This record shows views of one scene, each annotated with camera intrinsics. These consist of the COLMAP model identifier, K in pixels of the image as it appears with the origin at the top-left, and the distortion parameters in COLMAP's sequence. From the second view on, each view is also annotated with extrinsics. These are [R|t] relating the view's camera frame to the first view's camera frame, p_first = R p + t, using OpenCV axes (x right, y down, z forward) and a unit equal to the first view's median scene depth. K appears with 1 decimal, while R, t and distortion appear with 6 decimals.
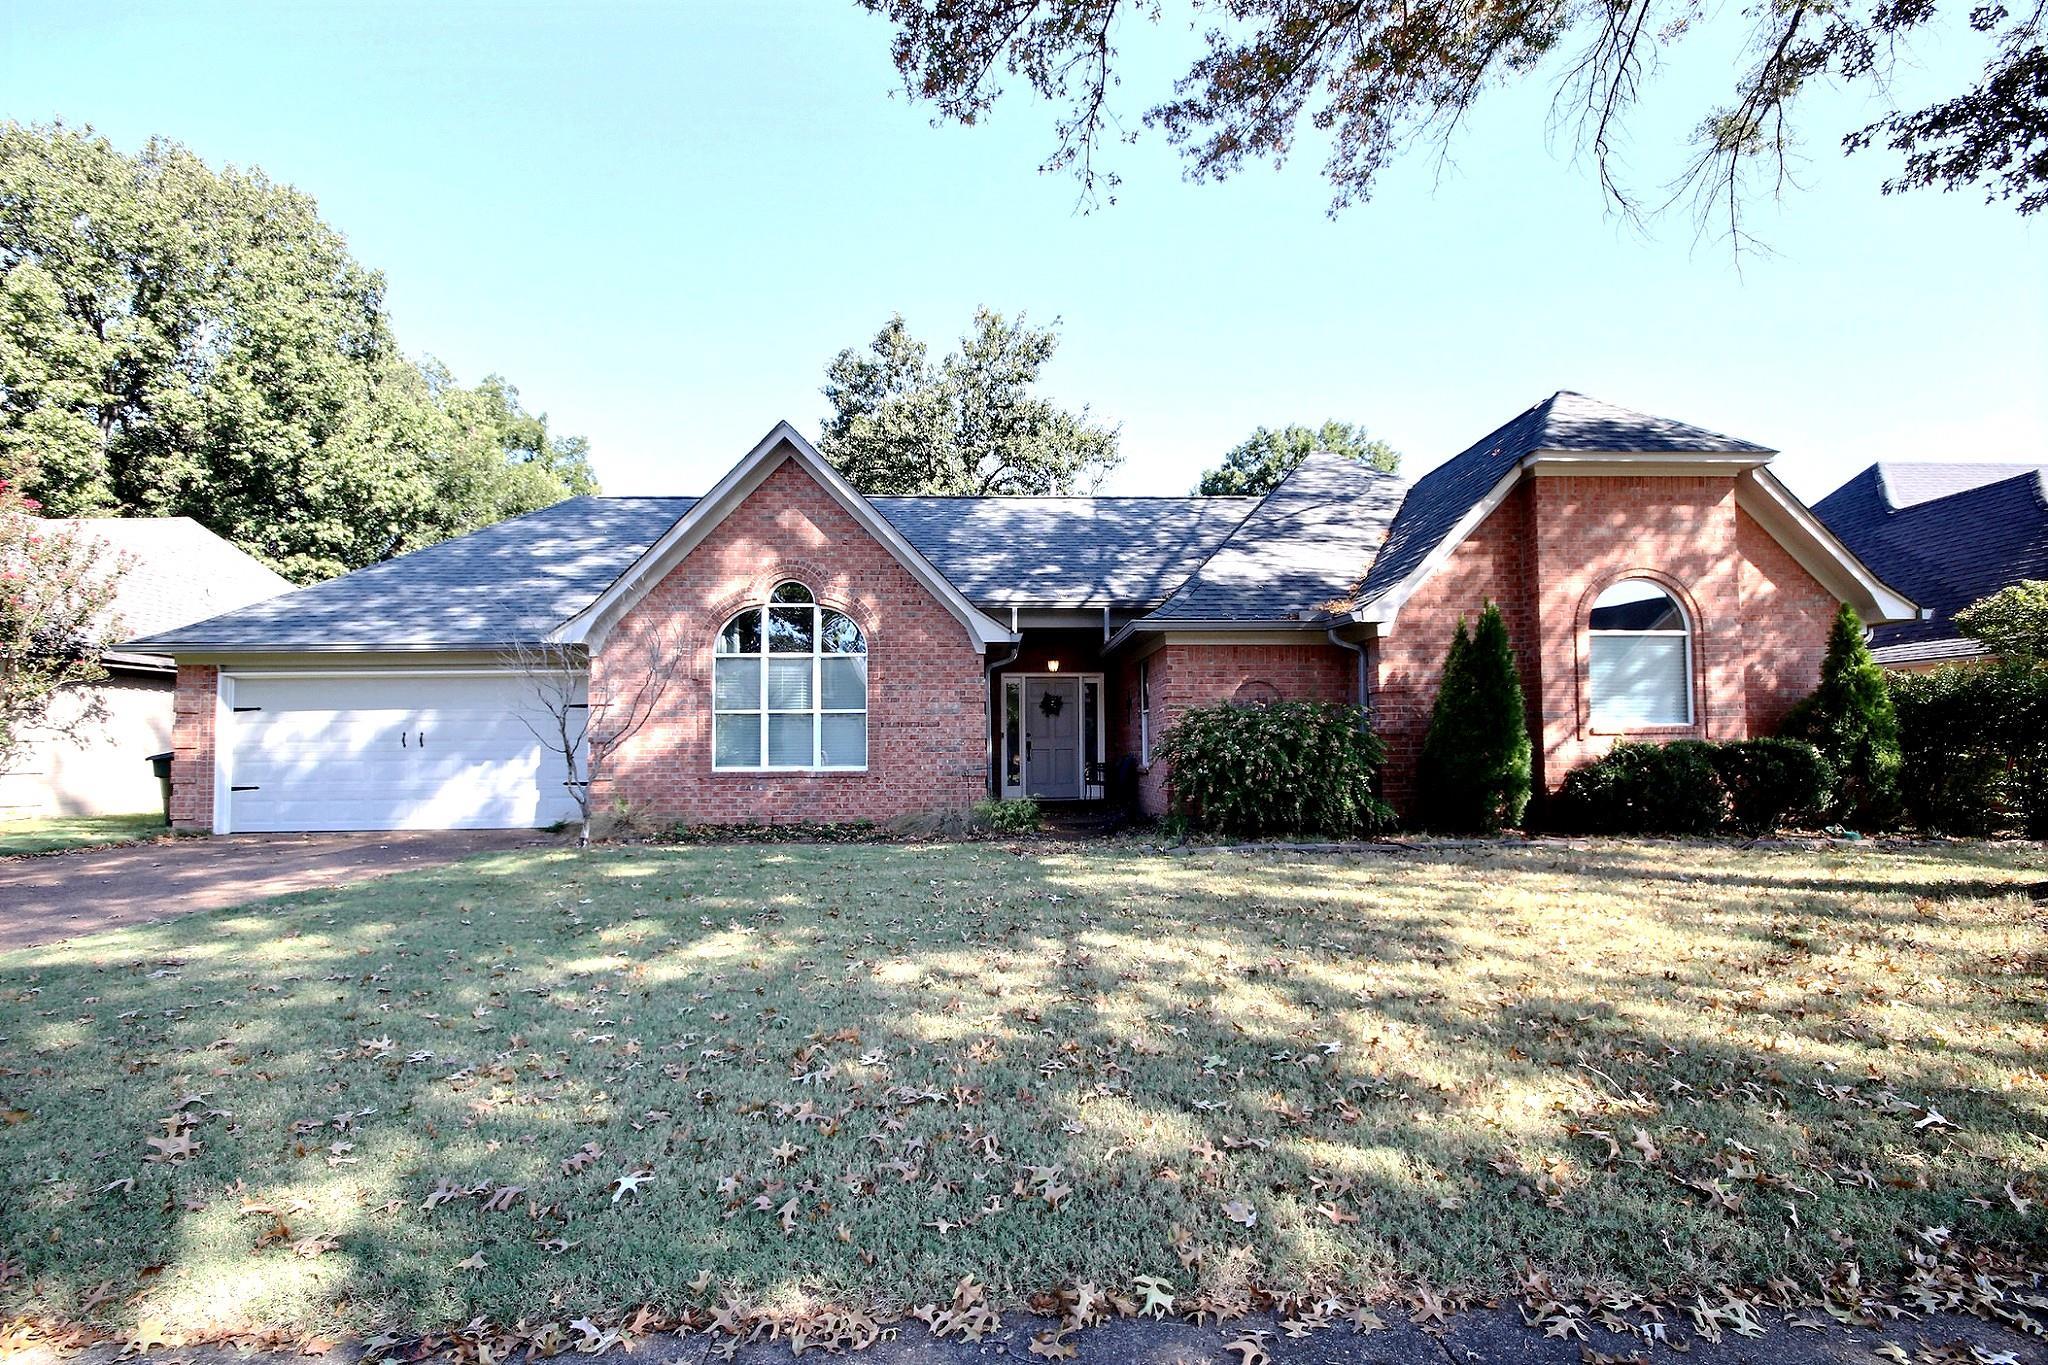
lens RADIAL K [[962.0, 0, 1024.0], [0, 962.0, 682.5], [0, 0, 1]] dist [-0.000086, -0.015180]
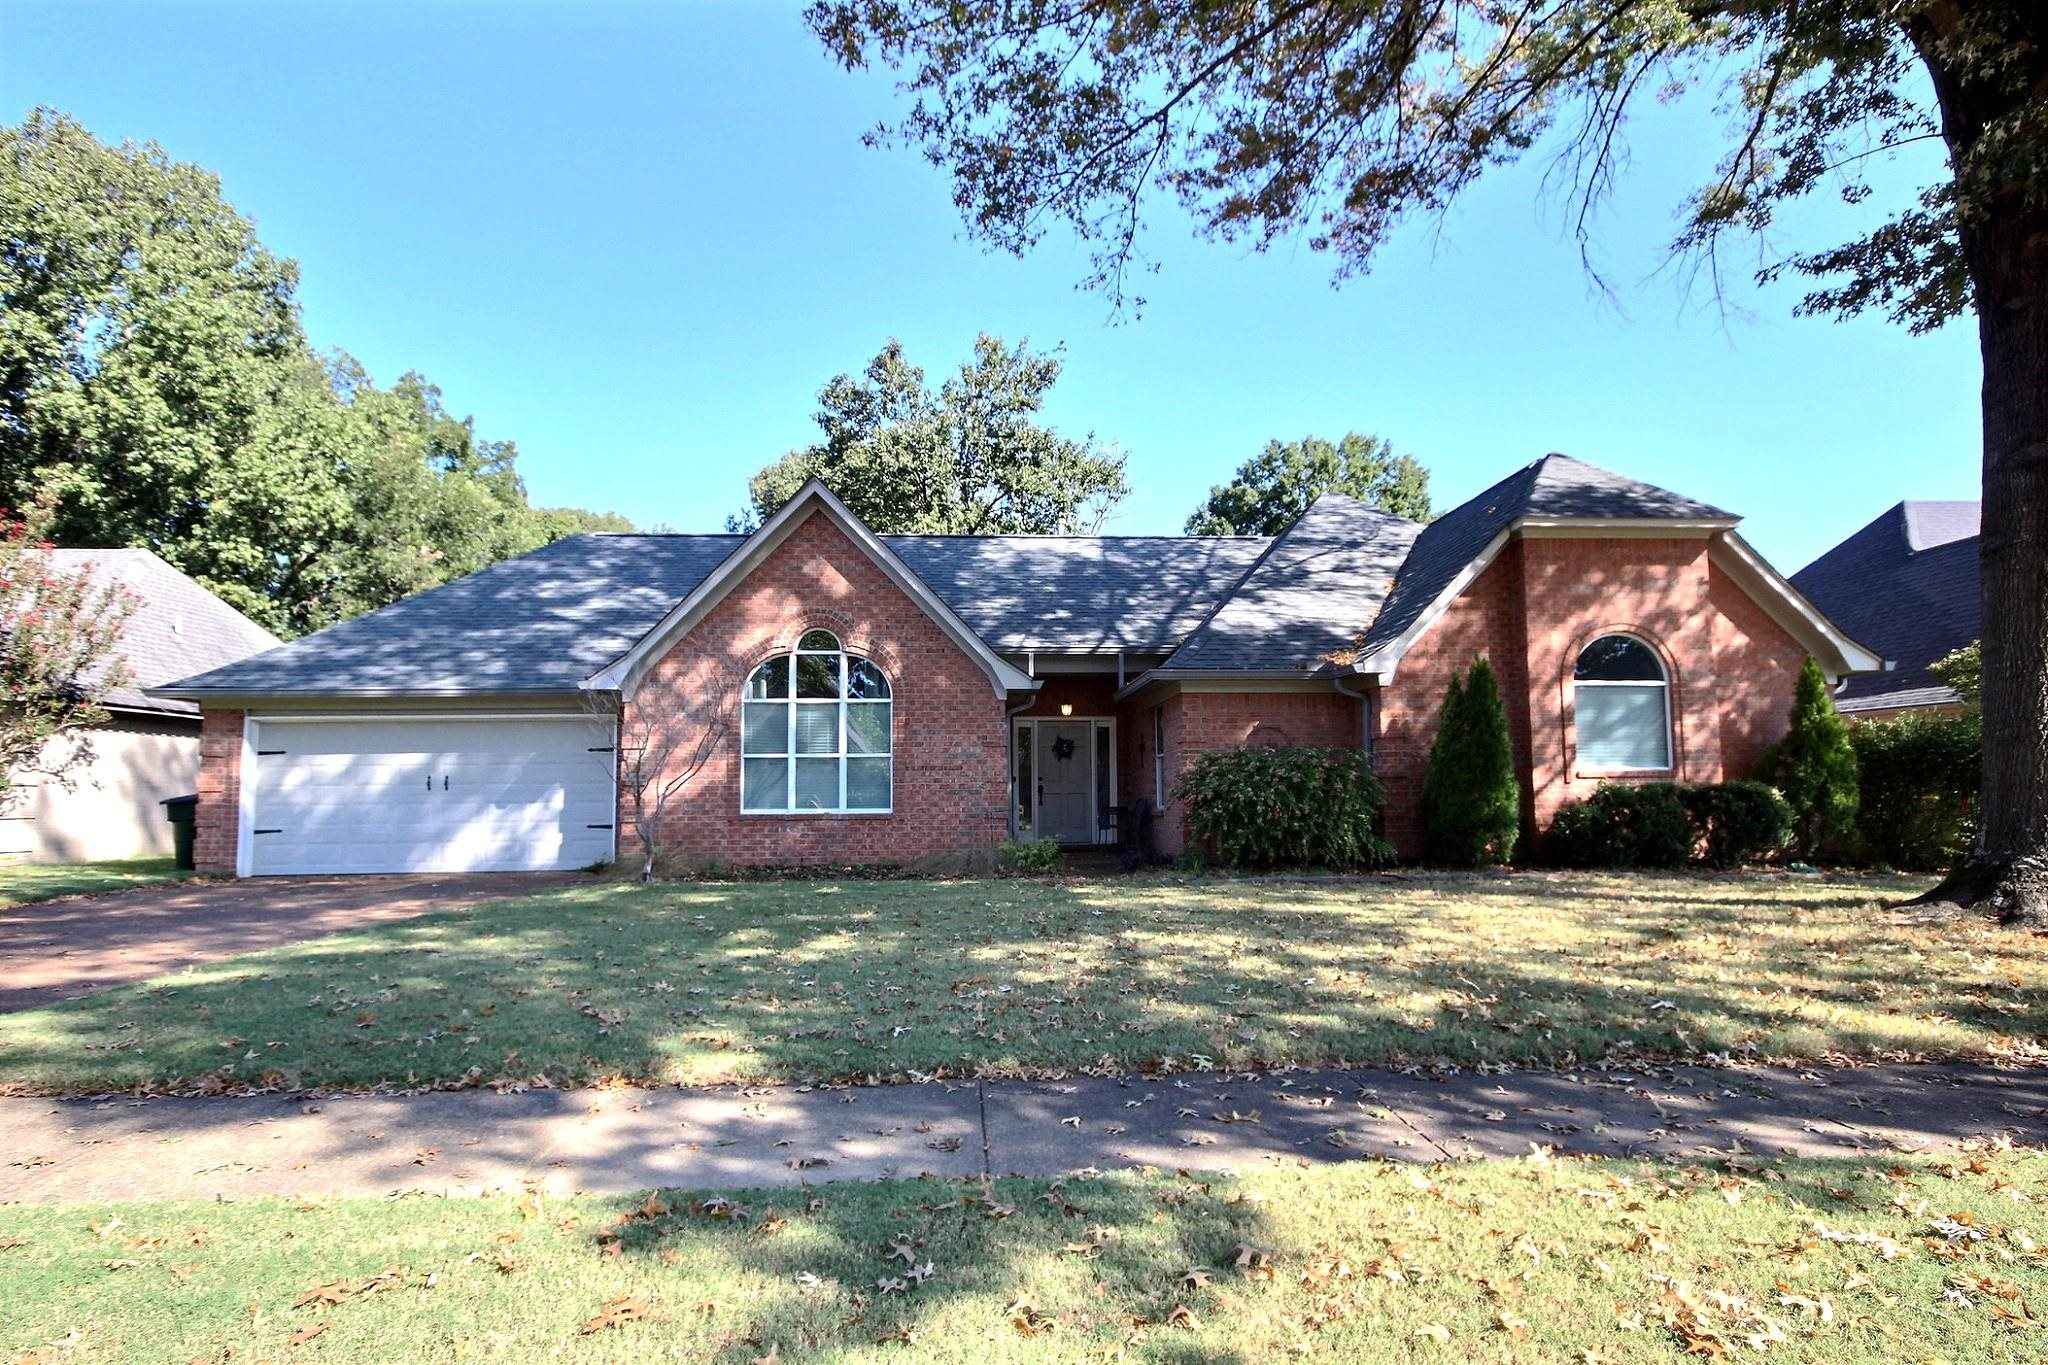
lens RADIAL K [[1123.9, 0, 1021.2], [0, 1123.9, 702.5], [0, 0, 1]] dist [0.001428, -0.000052]
pose [[0.999865, 0.001417, 0.016364, -0.036625], [-0.001170, 0.999885, -0.015101, -0.007344], [-0.016384, 0.015080, 0.999752, -0.187309]]
